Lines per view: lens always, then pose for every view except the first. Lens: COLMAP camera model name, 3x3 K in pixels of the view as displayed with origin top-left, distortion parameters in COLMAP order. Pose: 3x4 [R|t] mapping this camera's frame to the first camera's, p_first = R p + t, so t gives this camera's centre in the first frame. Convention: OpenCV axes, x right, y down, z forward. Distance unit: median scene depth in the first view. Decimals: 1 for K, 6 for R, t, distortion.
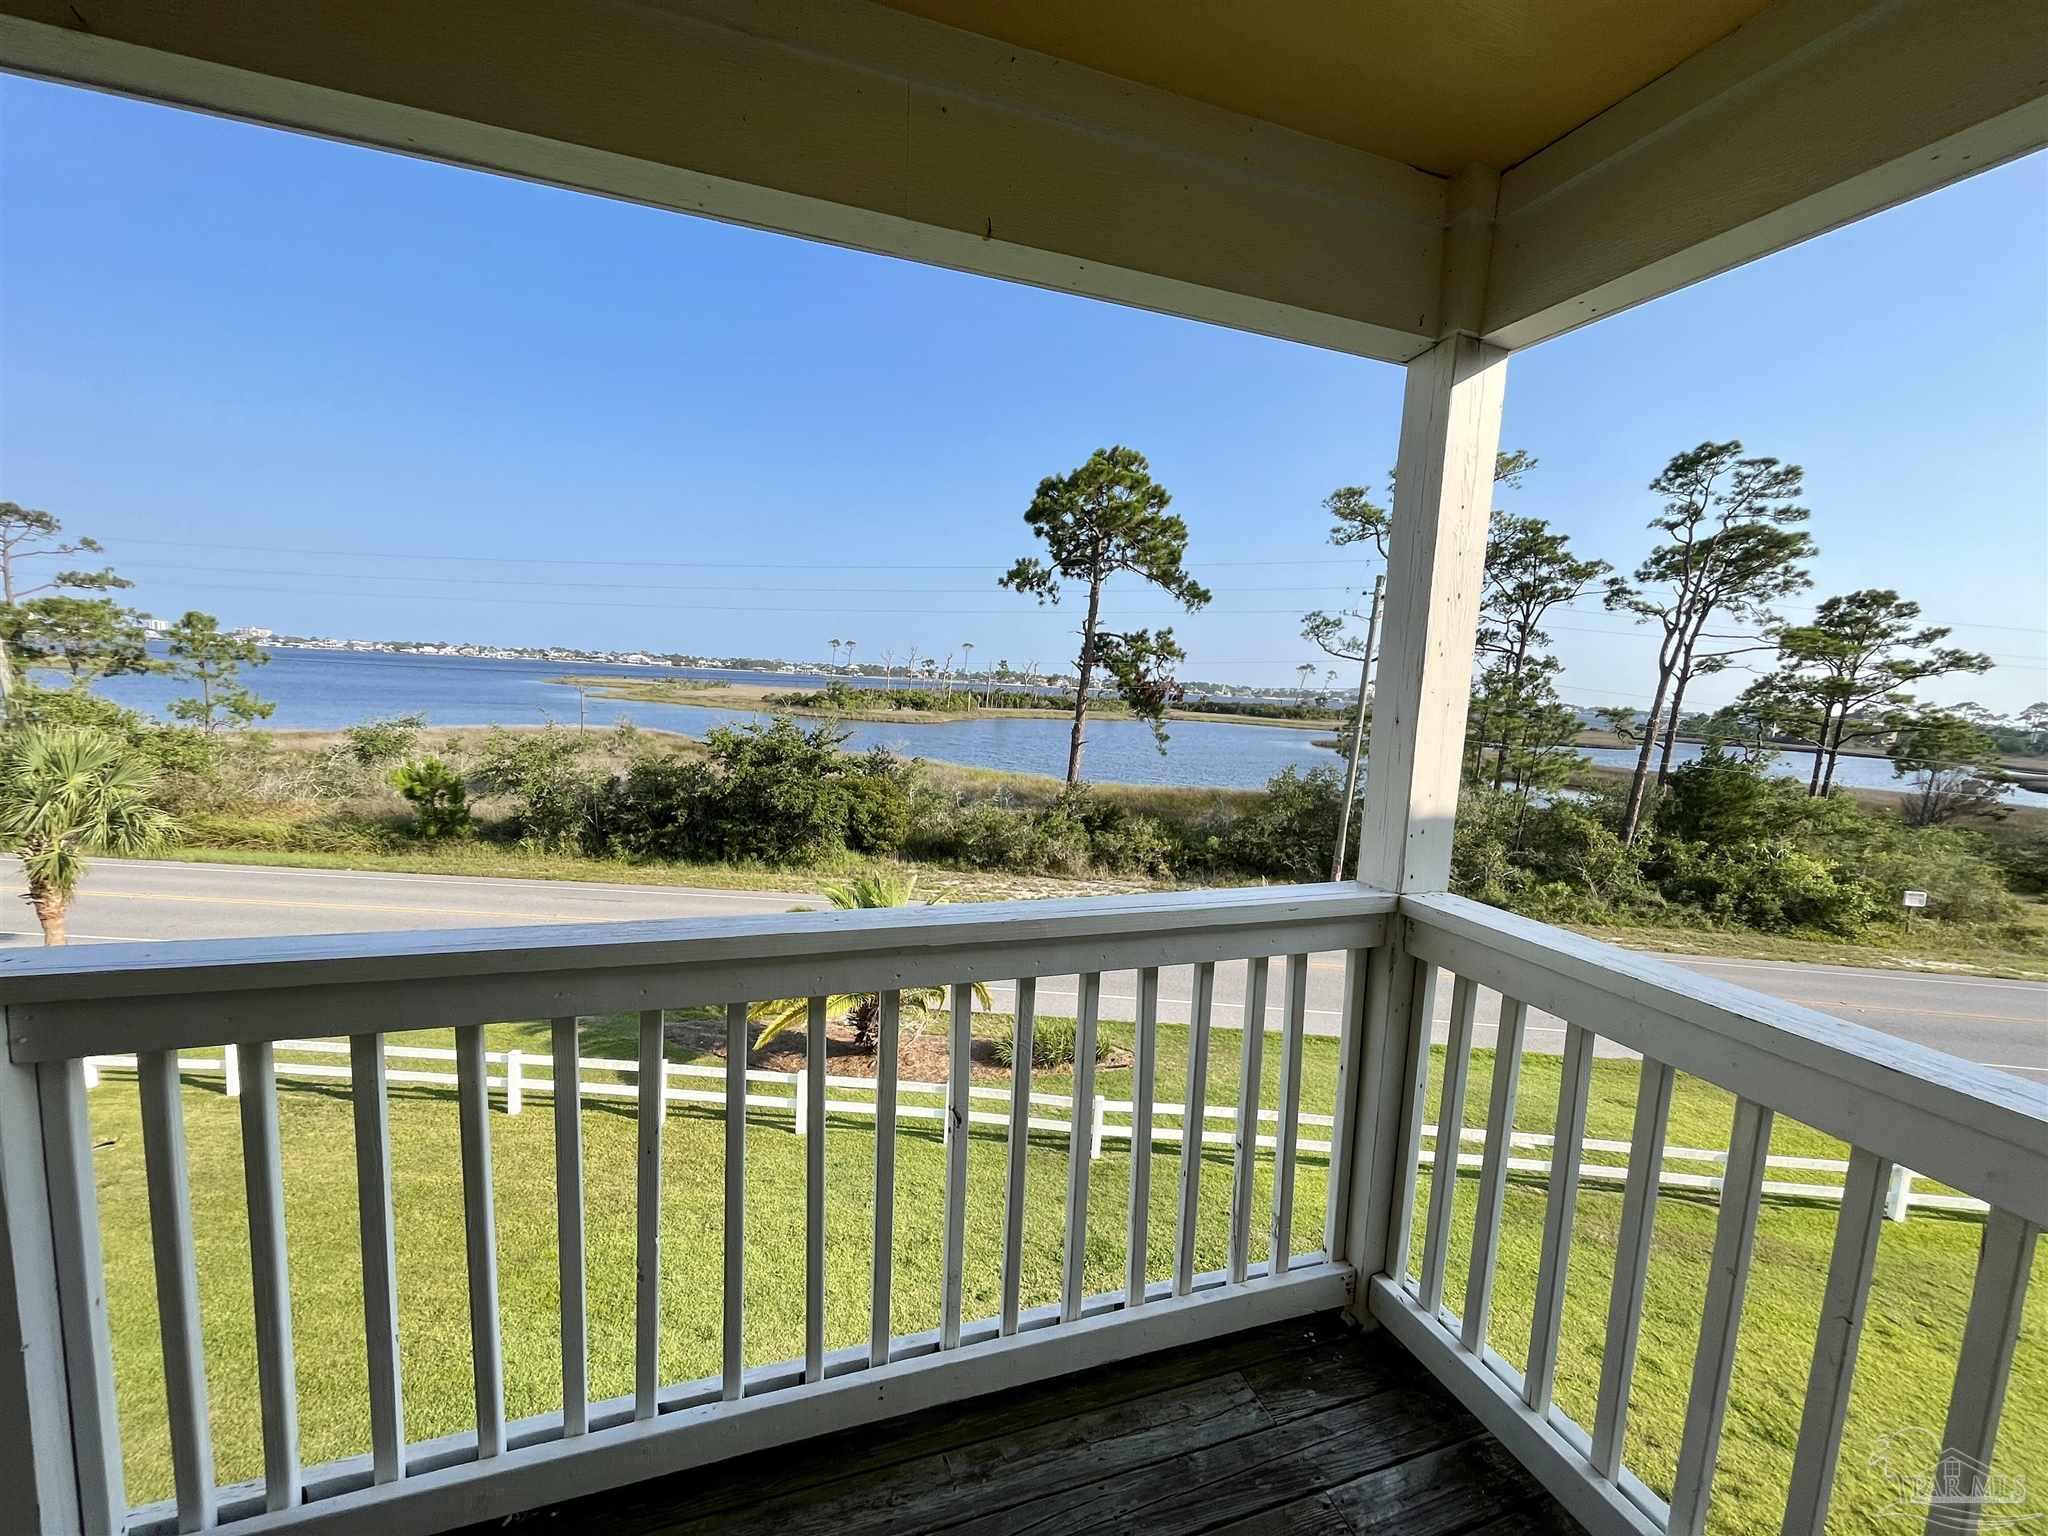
lens RADIAL K [[826.3, 0, 1022.0], [0, 826.3, 768.6], [0, 0, 1]] dist [-0.001625, 0.000079]
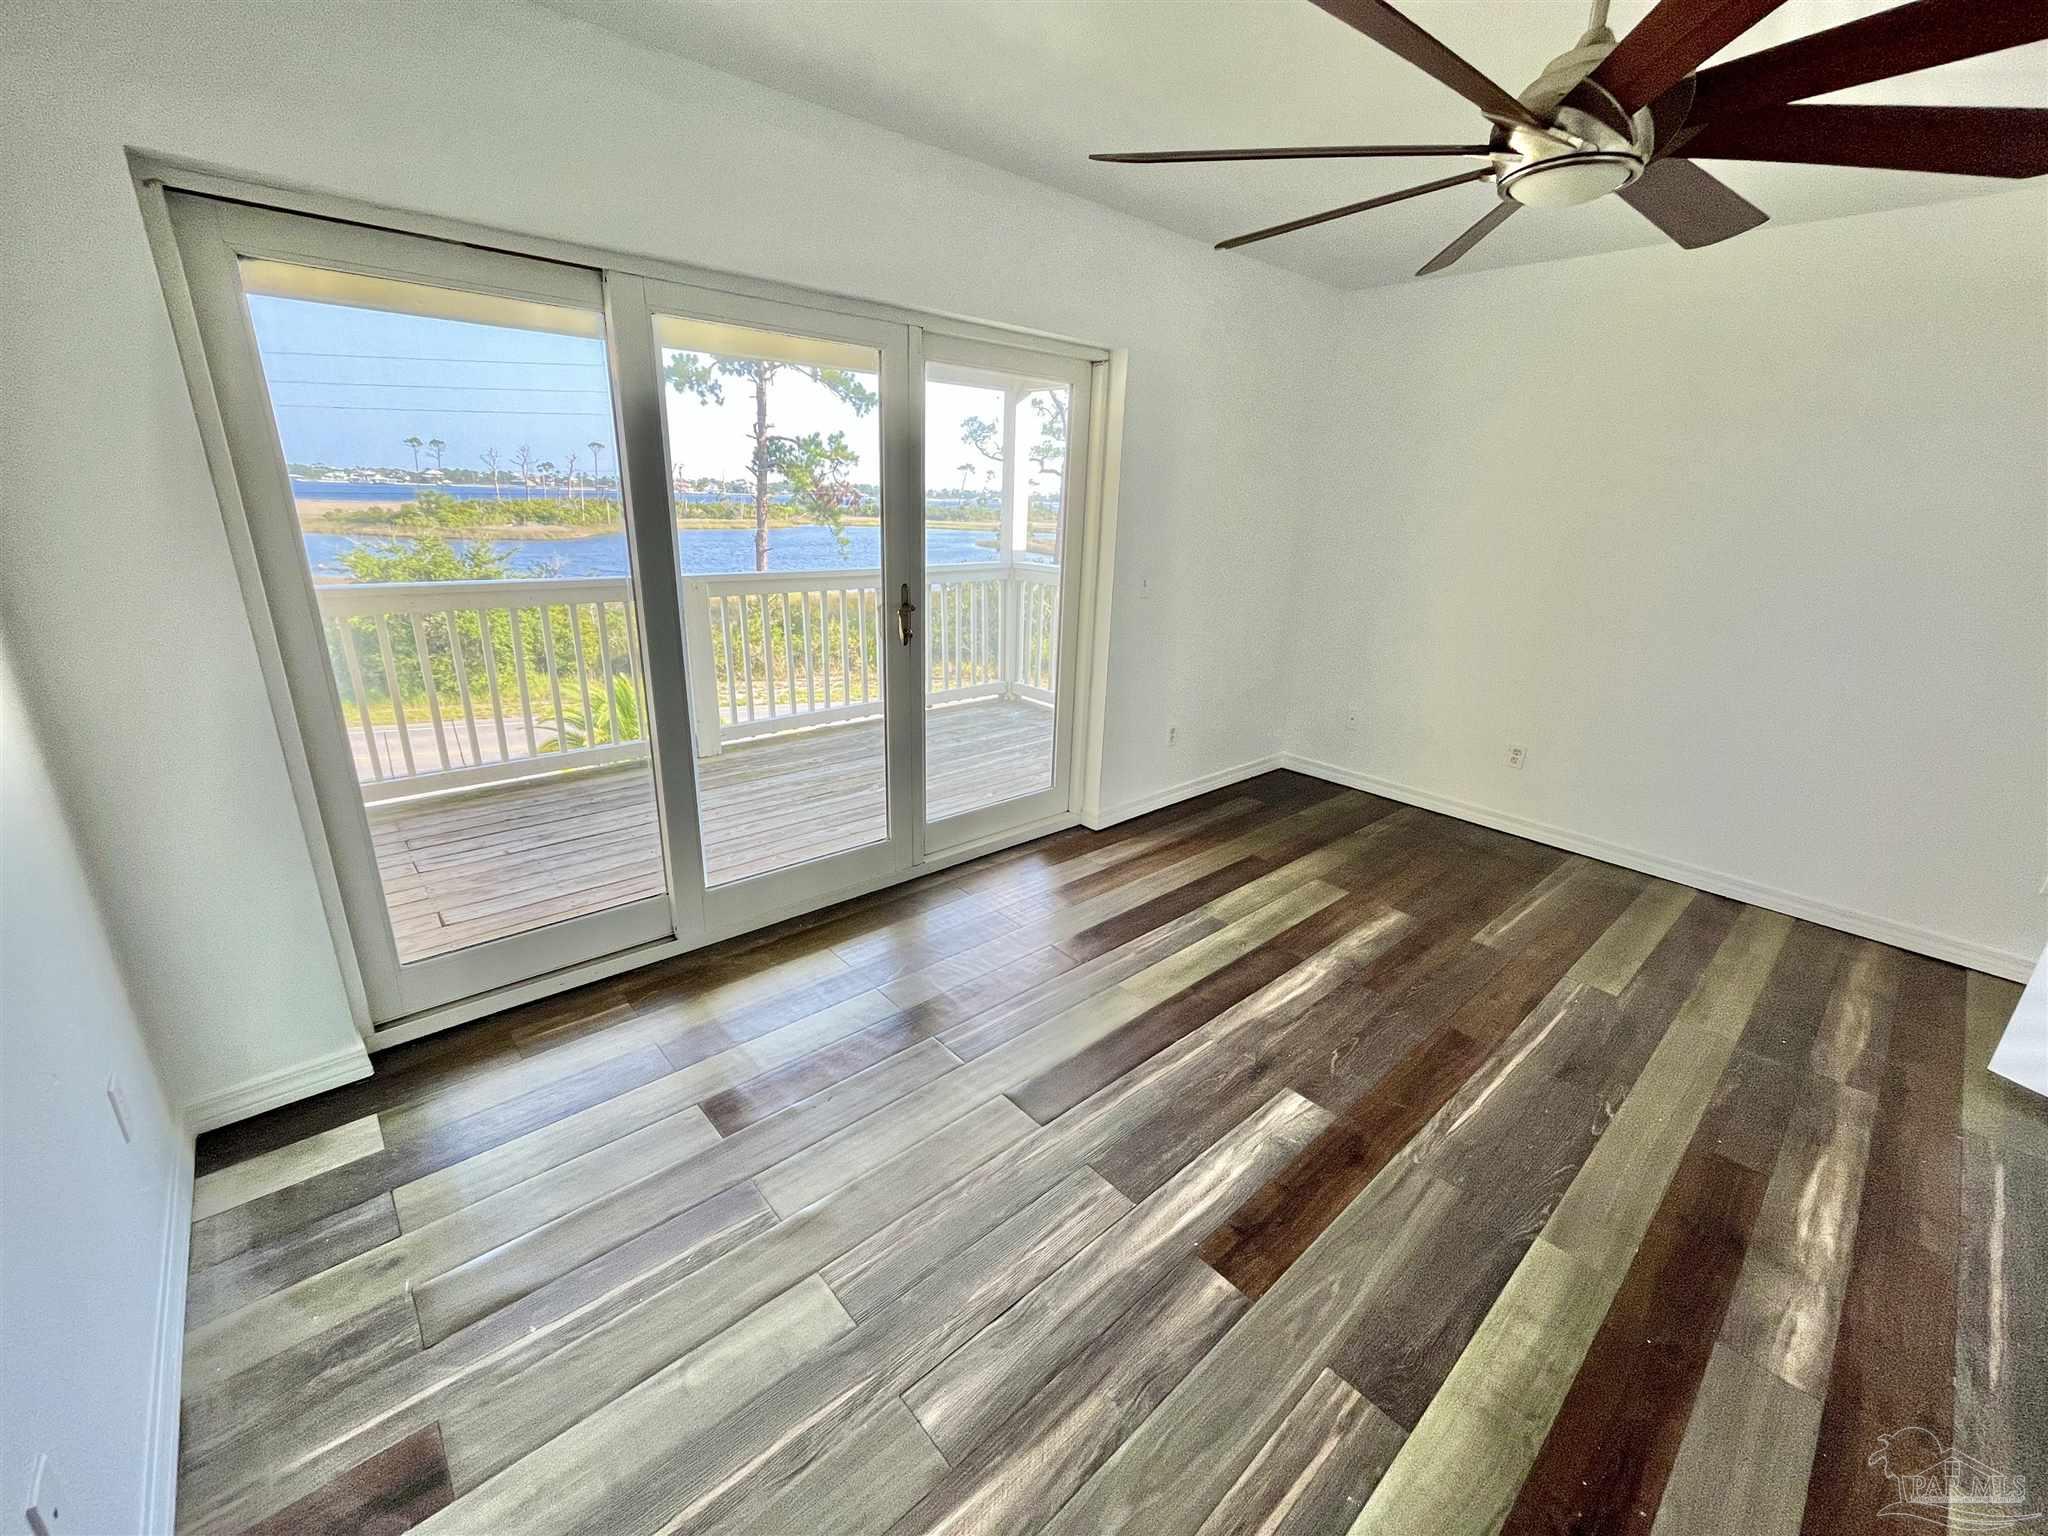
lens RADIAL K [[827.4, 0, 1021.9], [0, 827.4, 769.6], [0, 0, 1]] dist [-0.003621, -0.000448]
pose [[0.923813, -0.140503, 0.356129, -0.040386], [0.056355, 0.969995, 0.236504, 0.008749], [-0.378672, -0.198416, 0.904012, -0.108786]]
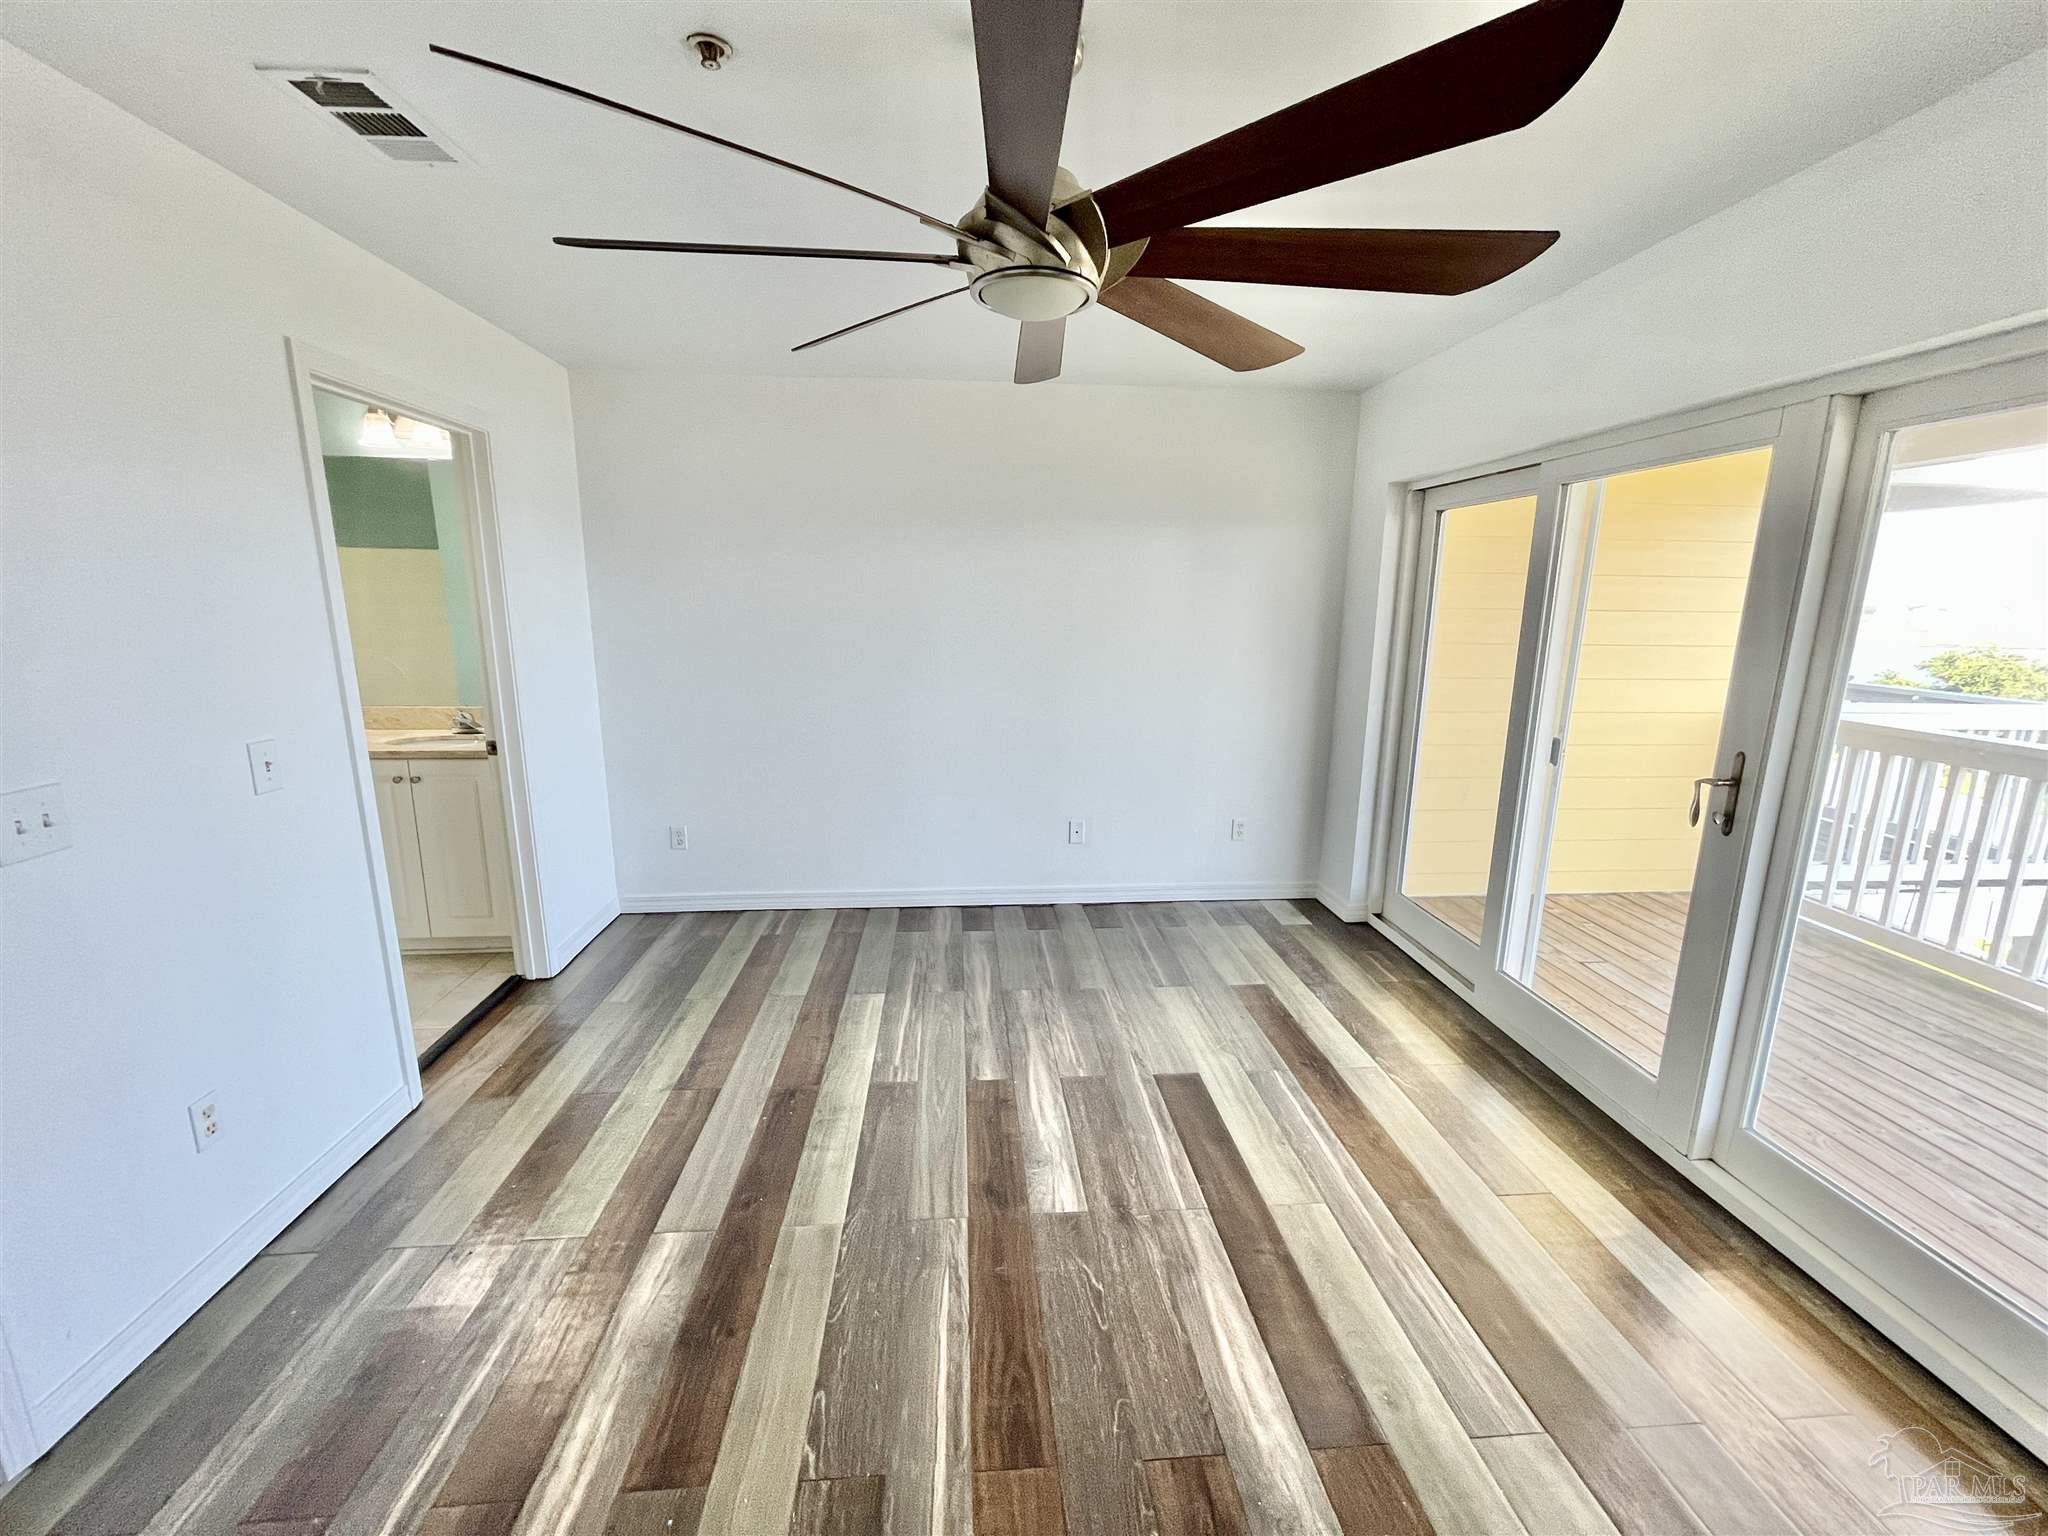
lens RADIAL K [[827.4, 0, 1021.9], [0, 827.4, 769.6], [0, 0, 1]] dist [-0.003621, -0.000448]
pose [[-0.252906, 0.143061, -0.956855, 0.042688], [-0.128168, 0.975336, 0.179700, 0.007015], [0.958964, 0.168085, -0.228332, -0.065082]]
